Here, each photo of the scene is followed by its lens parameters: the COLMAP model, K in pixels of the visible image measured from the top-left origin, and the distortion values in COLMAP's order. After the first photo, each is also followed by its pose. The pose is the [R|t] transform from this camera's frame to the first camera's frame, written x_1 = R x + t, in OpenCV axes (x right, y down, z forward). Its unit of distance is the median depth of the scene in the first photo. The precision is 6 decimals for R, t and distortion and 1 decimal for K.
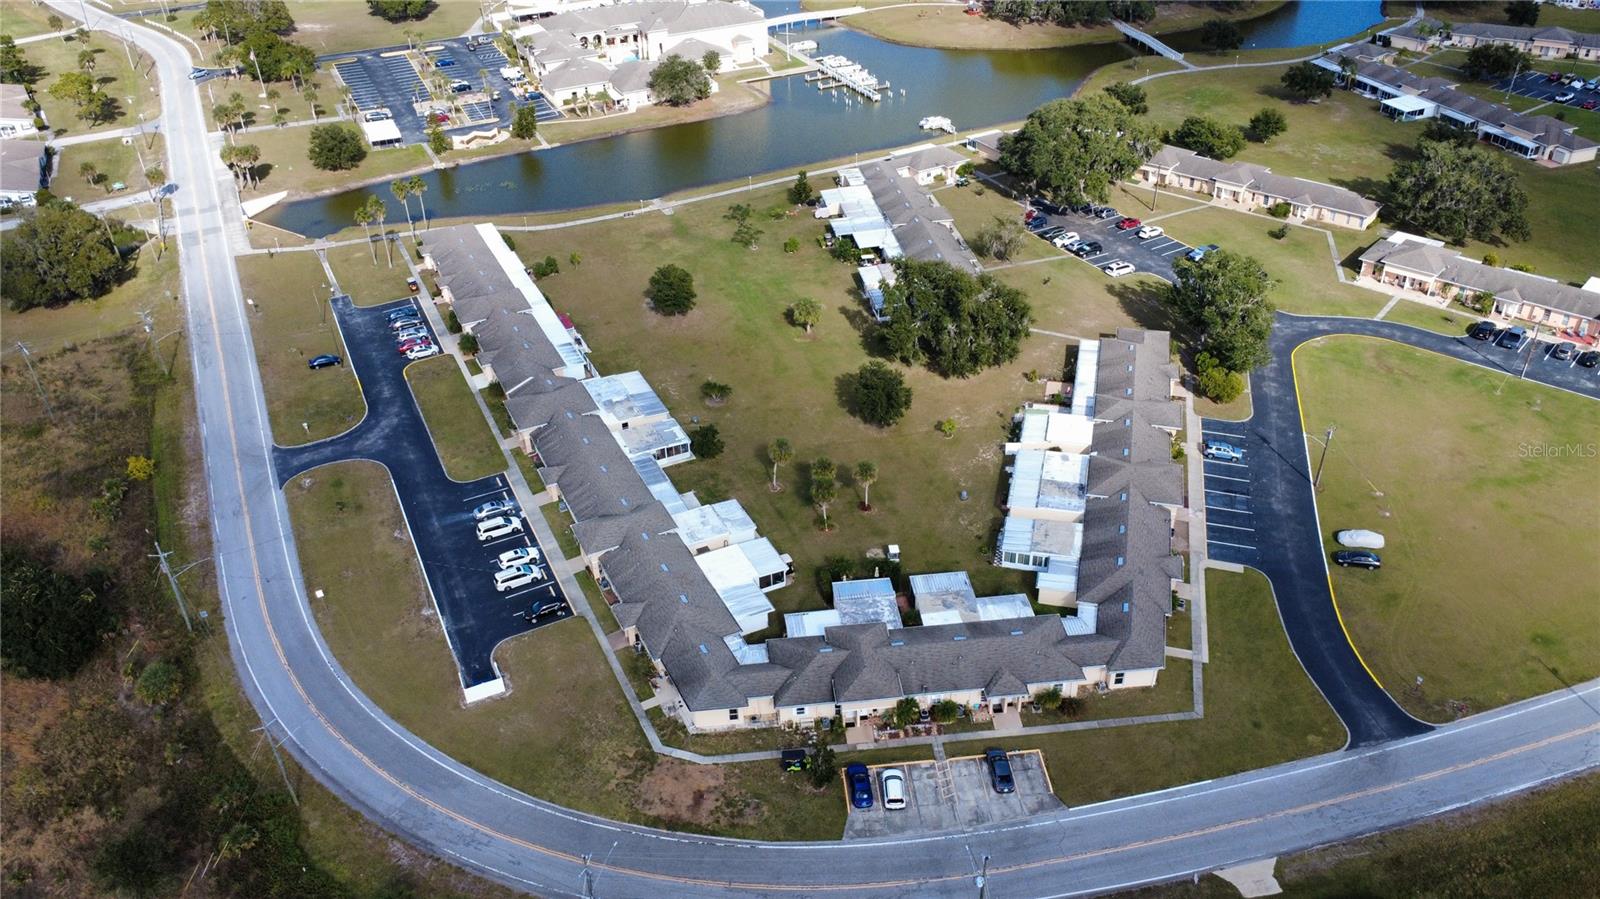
lens RADIAL K [[1207.7, 0, 797.0], [0, 1207.7, 461.9], [0, 0, 1]] dist [0.010107, -0.006798]
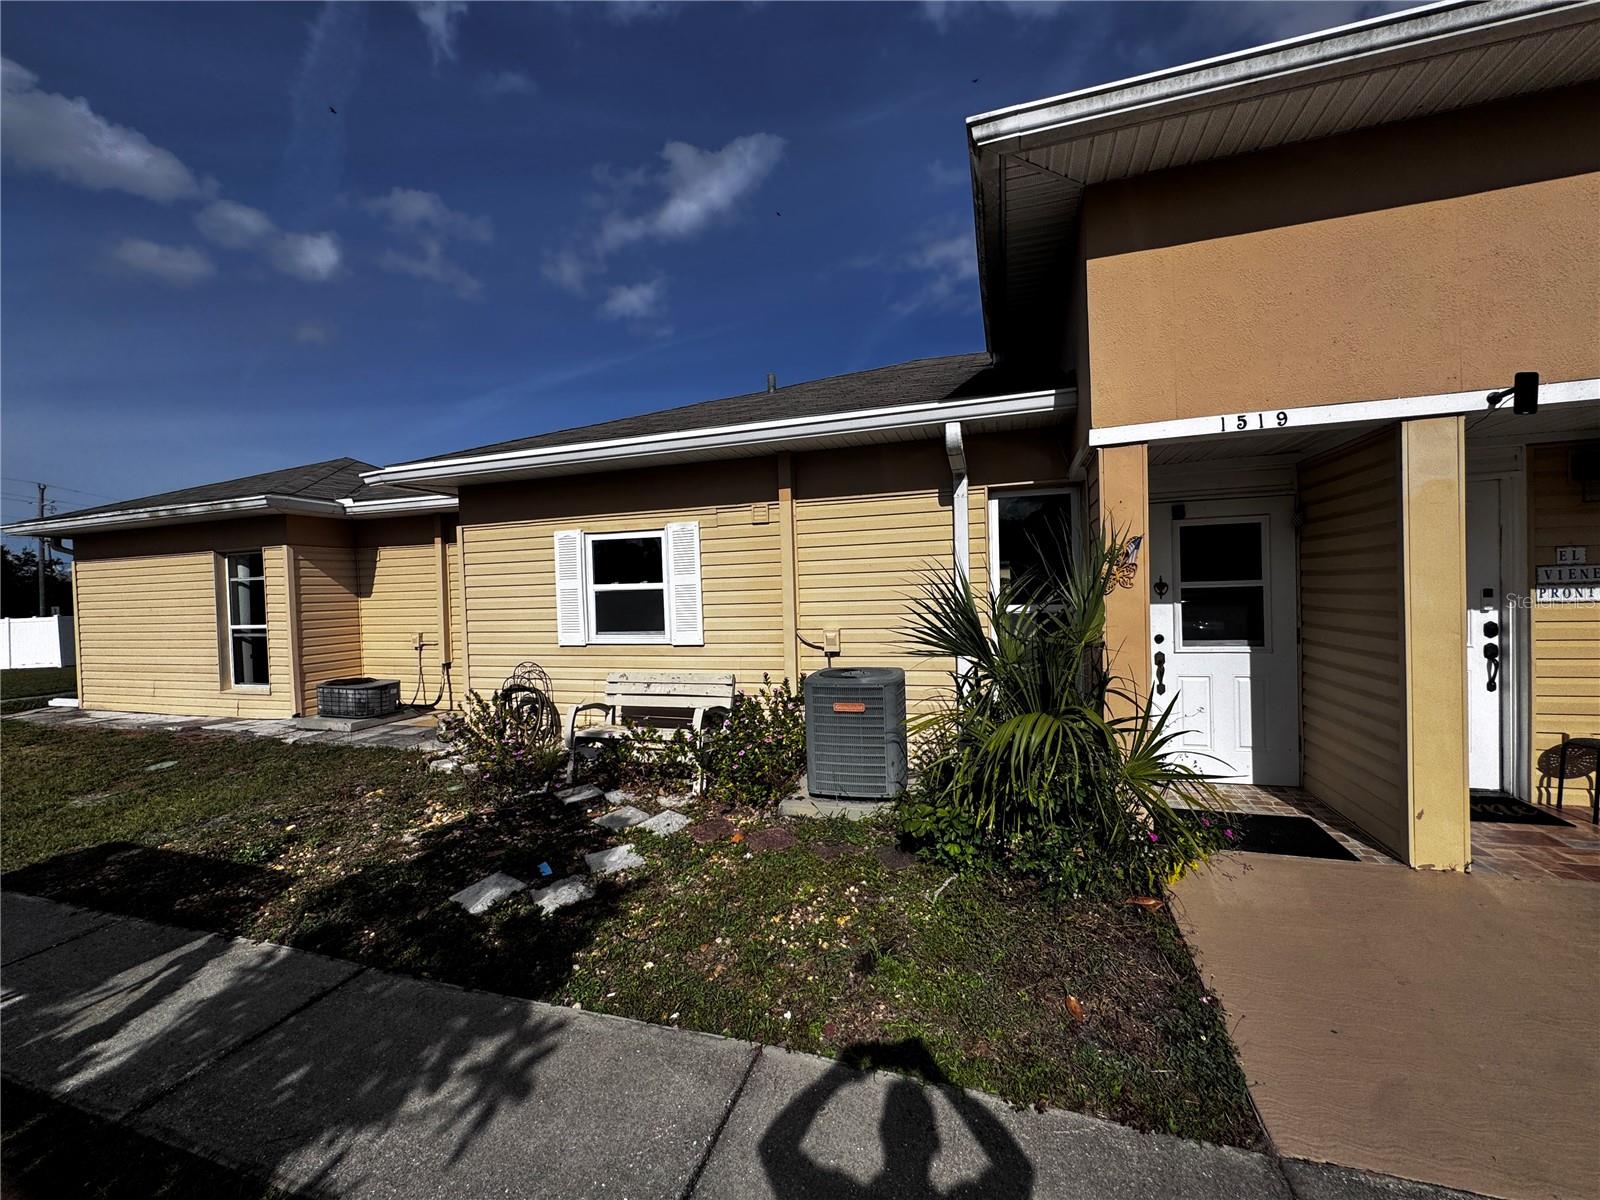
lens RADIAL K [[607.8, 0, 795.9], [0, 607.8, 591.7], [0, 0, 1]] dist [-0.002782, -0.000067]
pose [[0.918167, -0.008722, -0.396097, 0.035998], [-0.207781, 0.840639, -0.500153, 0.231739], [0.337337, 0.541526, 0.770035, 0.978004]]
